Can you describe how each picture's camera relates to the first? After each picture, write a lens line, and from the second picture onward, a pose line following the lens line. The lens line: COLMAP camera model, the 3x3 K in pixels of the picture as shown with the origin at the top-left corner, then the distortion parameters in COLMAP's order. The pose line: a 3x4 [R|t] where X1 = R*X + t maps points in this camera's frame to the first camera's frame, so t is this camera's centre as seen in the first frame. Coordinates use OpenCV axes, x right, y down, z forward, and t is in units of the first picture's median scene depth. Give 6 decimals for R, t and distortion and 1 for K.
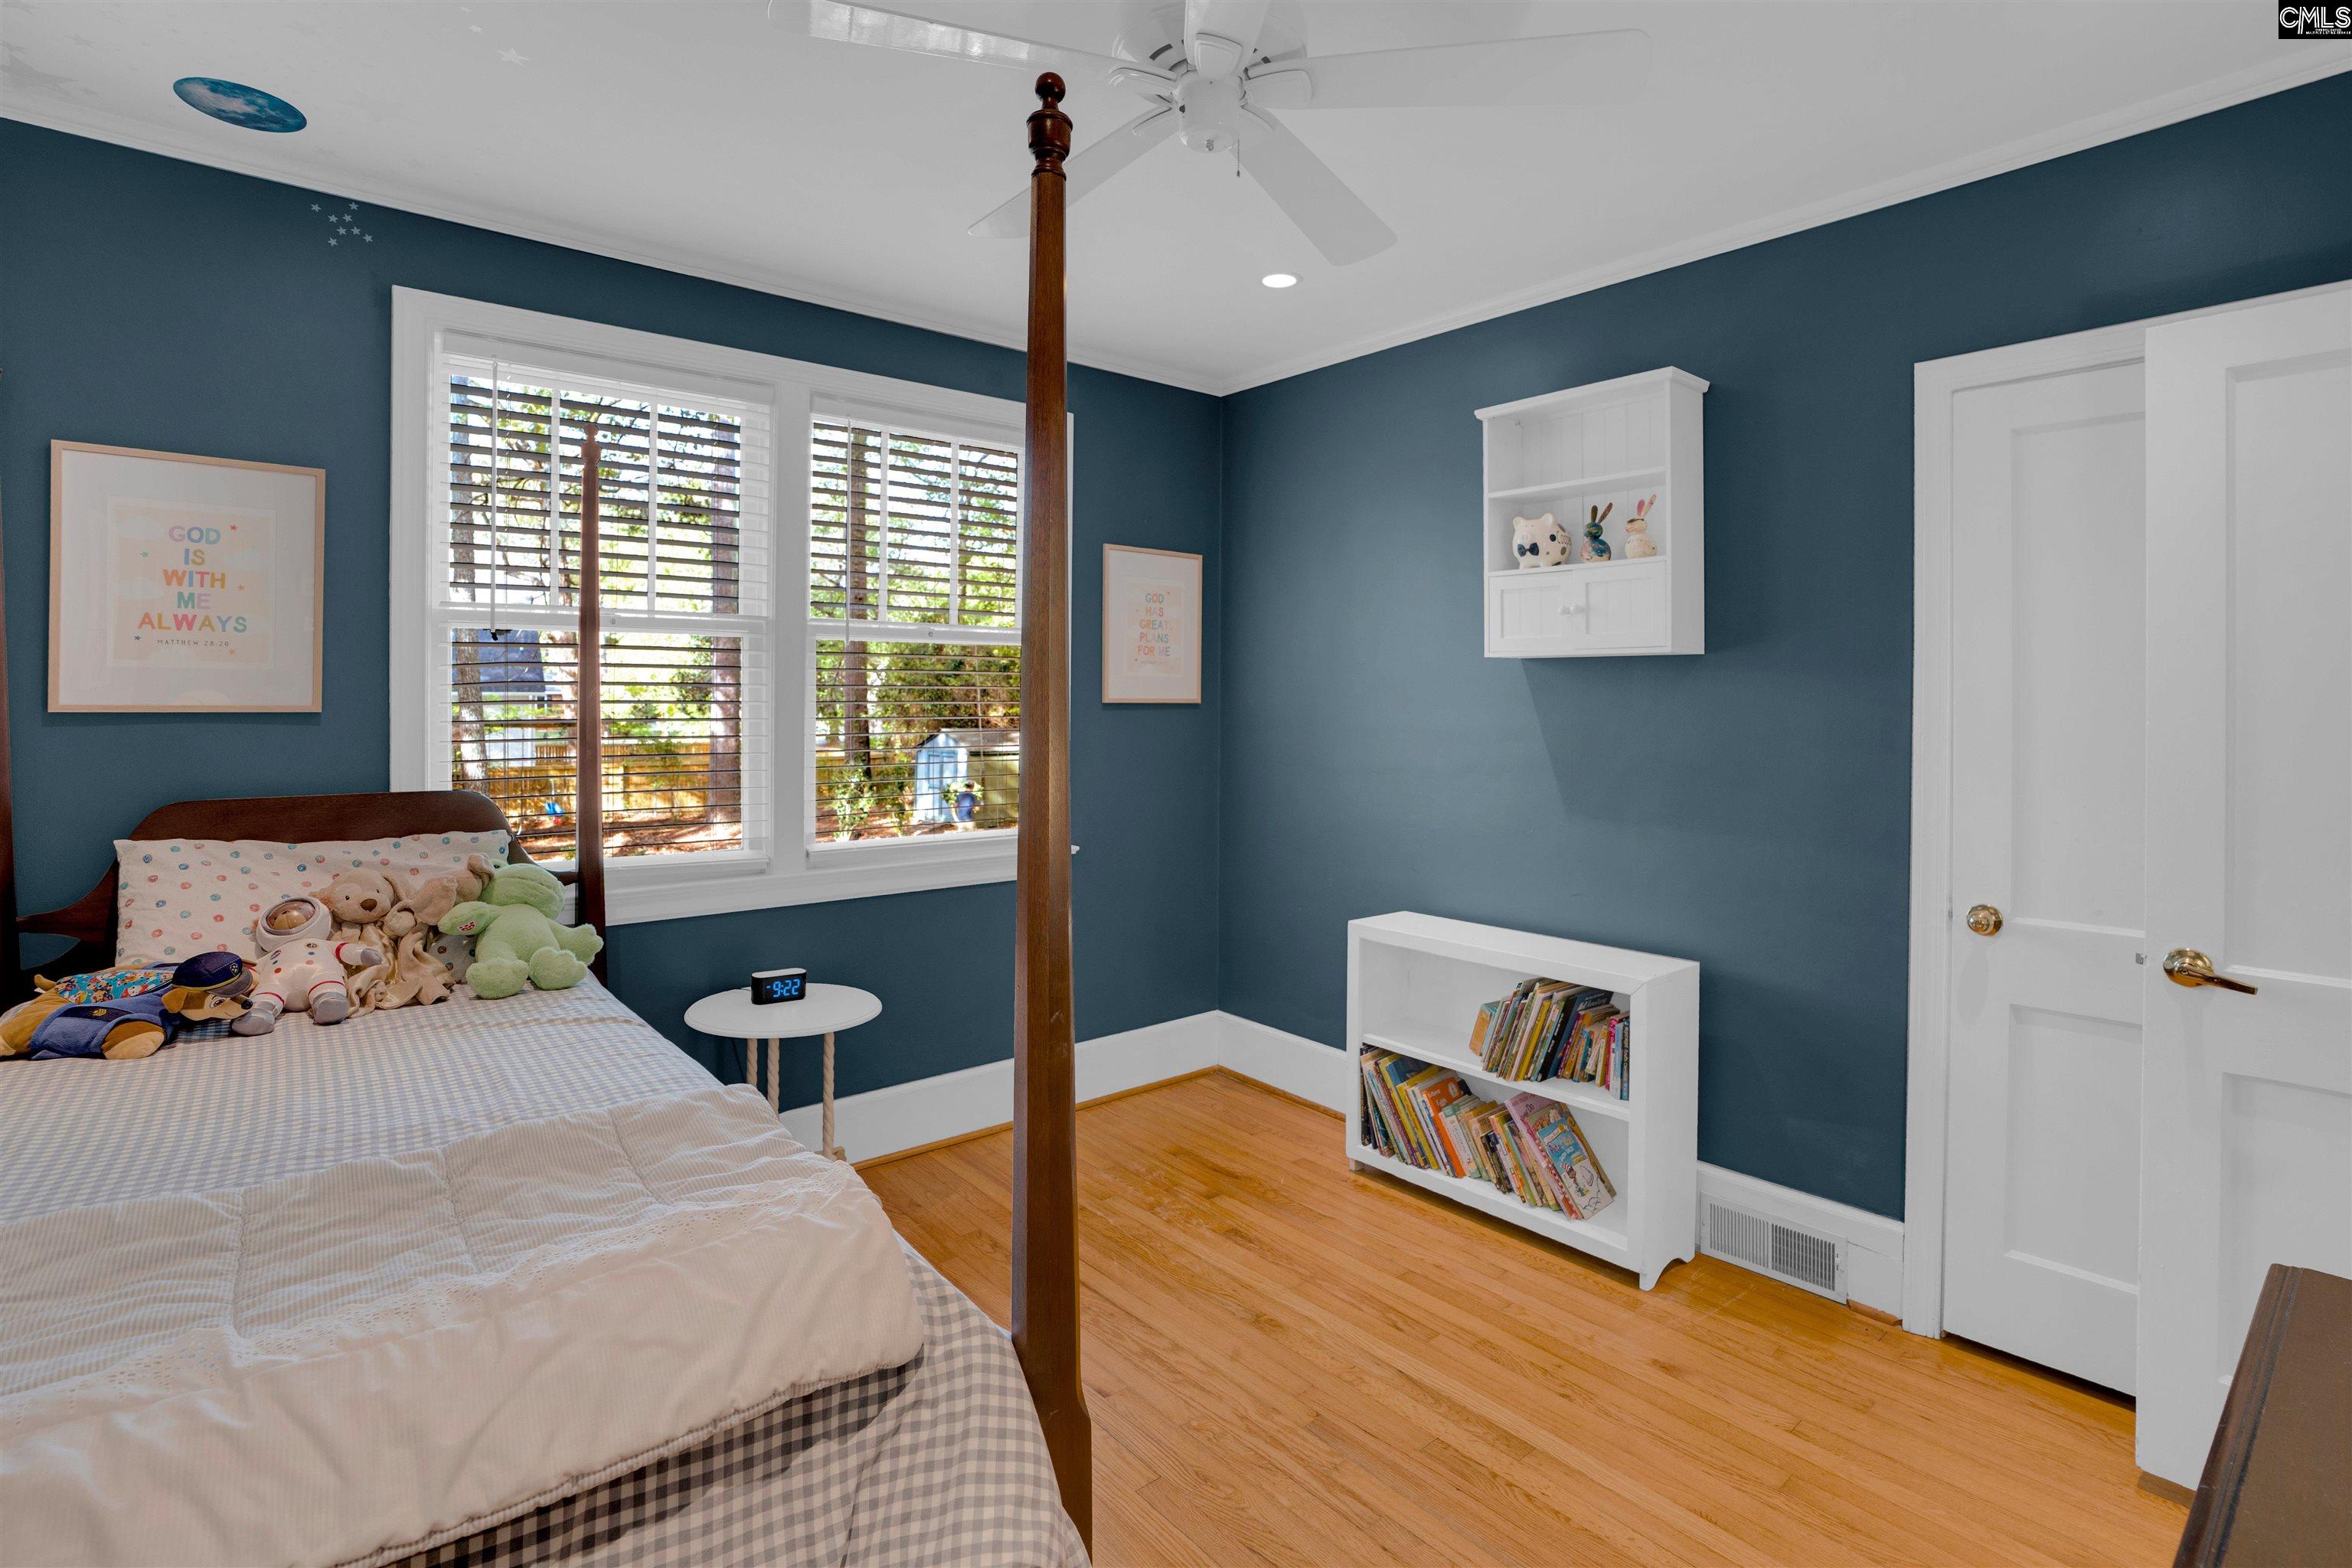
lens RADIAL K [[1125.5, 0, 1181.0], [0, 1125.5, 705.9], [0, 0, 1]] dist [-0.022227, 0.000319]
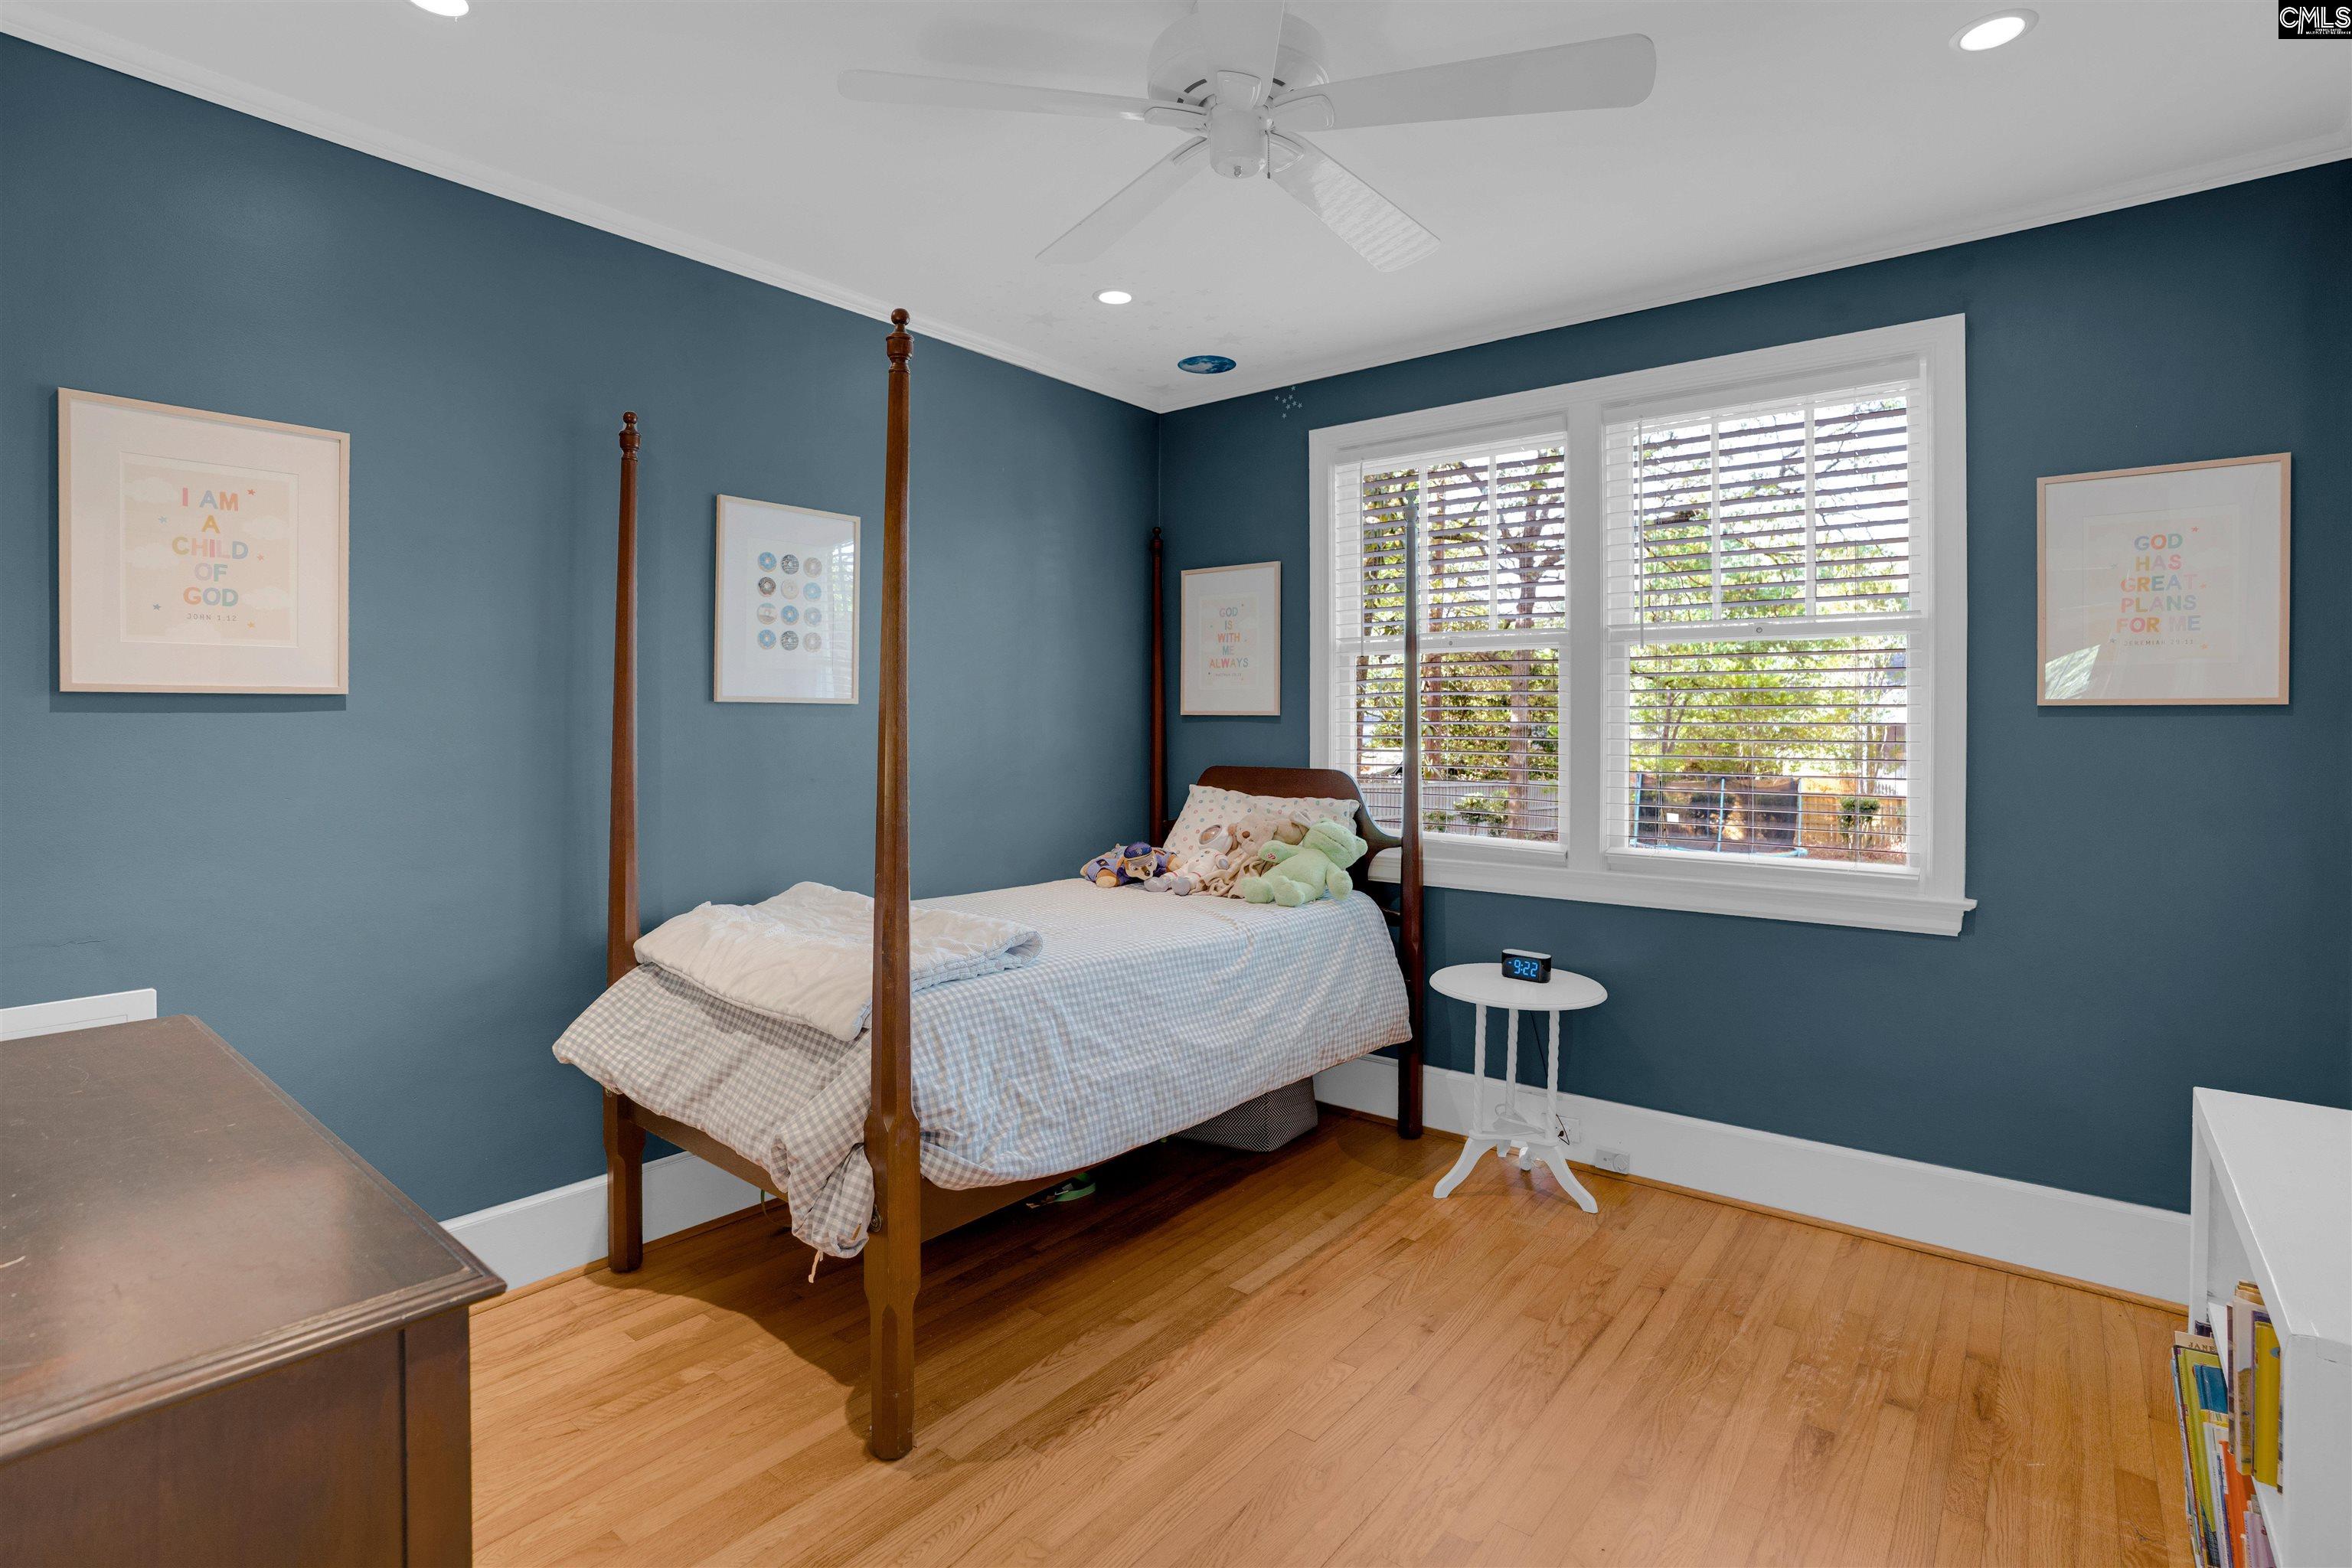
lens RADIAL K [[1171.6, 0, 1206.3], [0, 1171.6, 736.3], [0, 0, 1]] dist [-0.000027, 0.000767]
pose [[0.216668, 0.006158, -0.976226, 0.783314], [-0.012252, 0.999919, 0.003588, 0.029339], [0.976169, 0.011183, 0.216725, 0.507031]]
